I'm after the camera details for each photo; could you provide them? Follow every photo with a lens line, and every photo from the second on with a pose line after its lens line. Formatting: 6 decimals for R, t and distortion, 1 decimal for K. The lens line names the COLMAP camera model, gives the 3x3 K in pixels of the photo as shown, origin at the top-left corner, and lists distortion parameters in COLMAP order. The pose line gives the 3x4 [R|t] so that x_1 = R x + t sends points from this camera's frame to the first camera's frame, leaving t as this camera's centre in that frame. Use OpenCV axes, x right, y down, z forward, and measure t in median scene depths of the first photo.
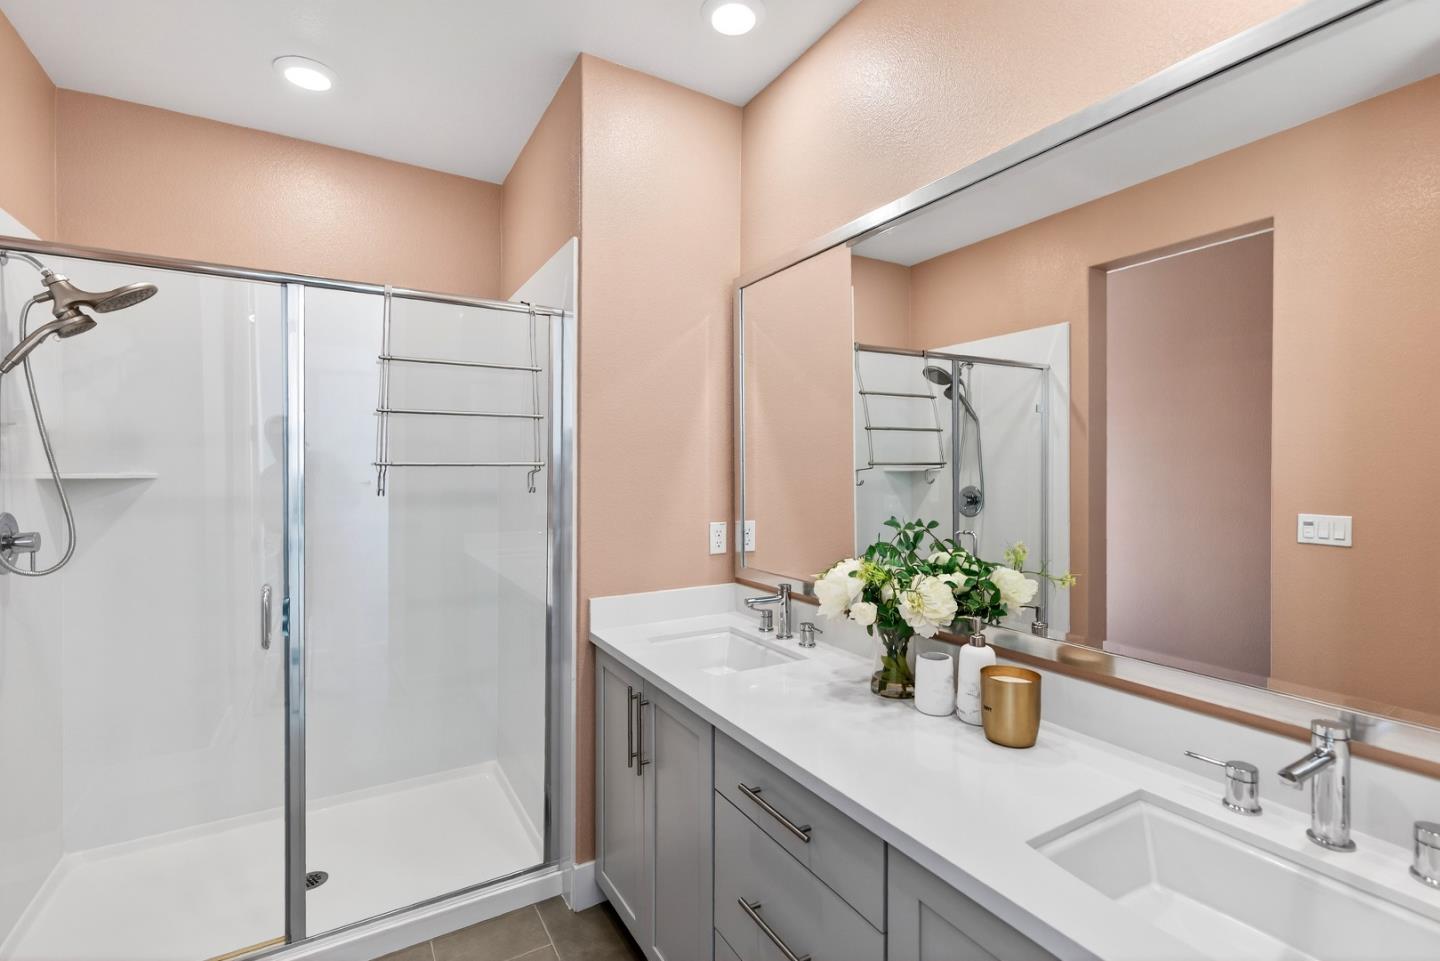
lens RADIAL K [[656.9, 0, 723.1], [0, 656.9, 479.9], [0, 0, 1]] dist [0.000634, 0.000265]
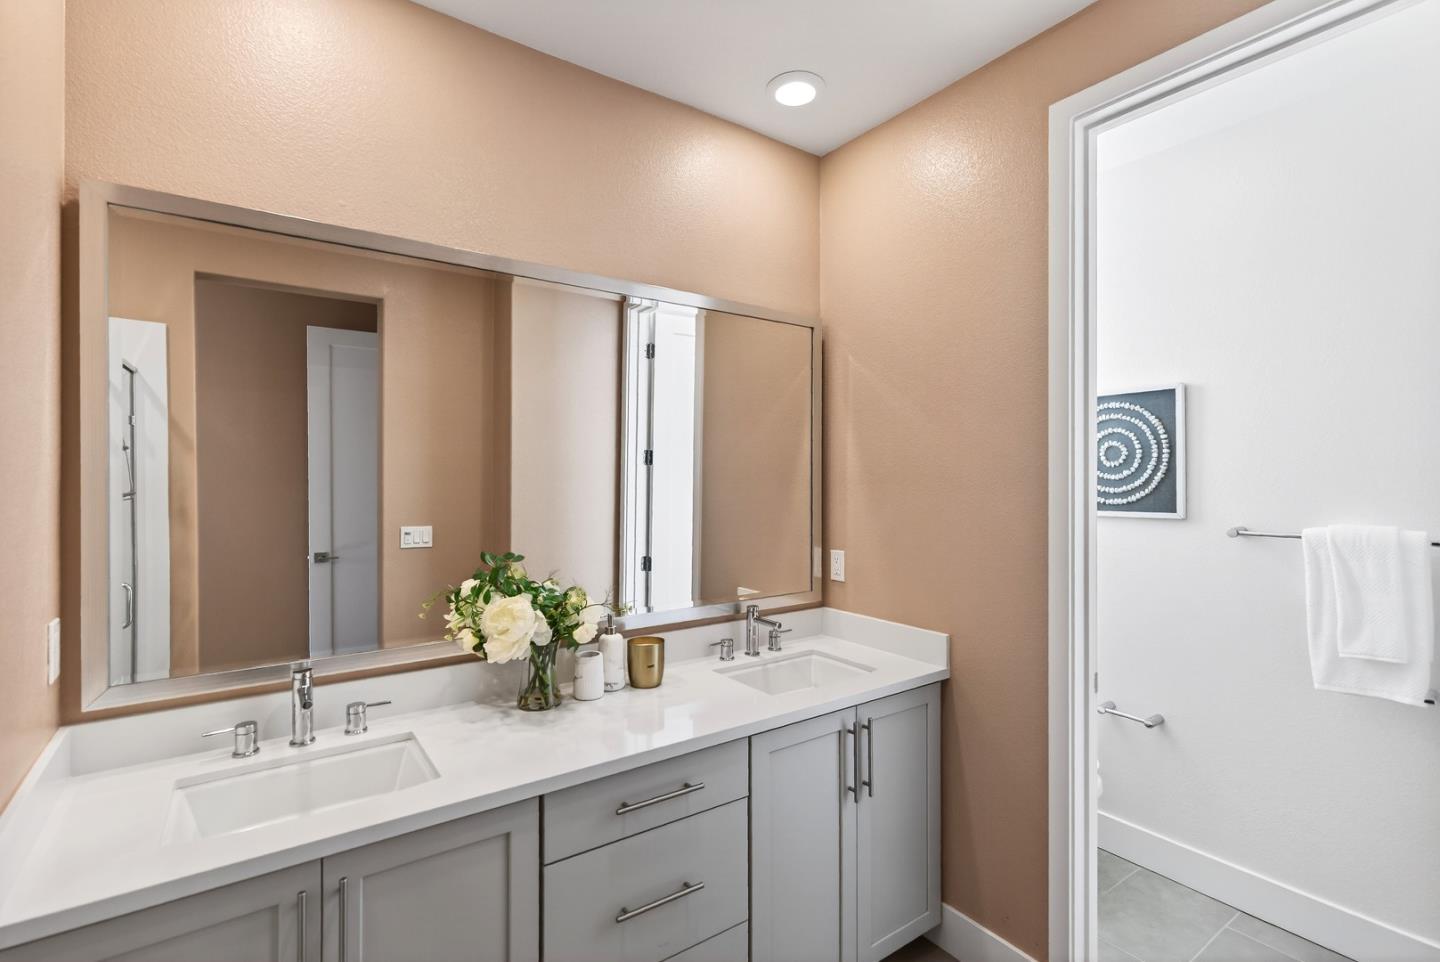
lens RADIAL K [[656.9, 0, 723.1], [0, 656.9, 480.4], [0, 0, 1]] dist [0.000634, 0.000265]
pose [[-0.084522, 0.002257, 0.996419, -0.874417], [0.004620, 0.999988, -0.001874, -0.063967], [-0.996411, 0.004445, -0.084532, 0.746073]]
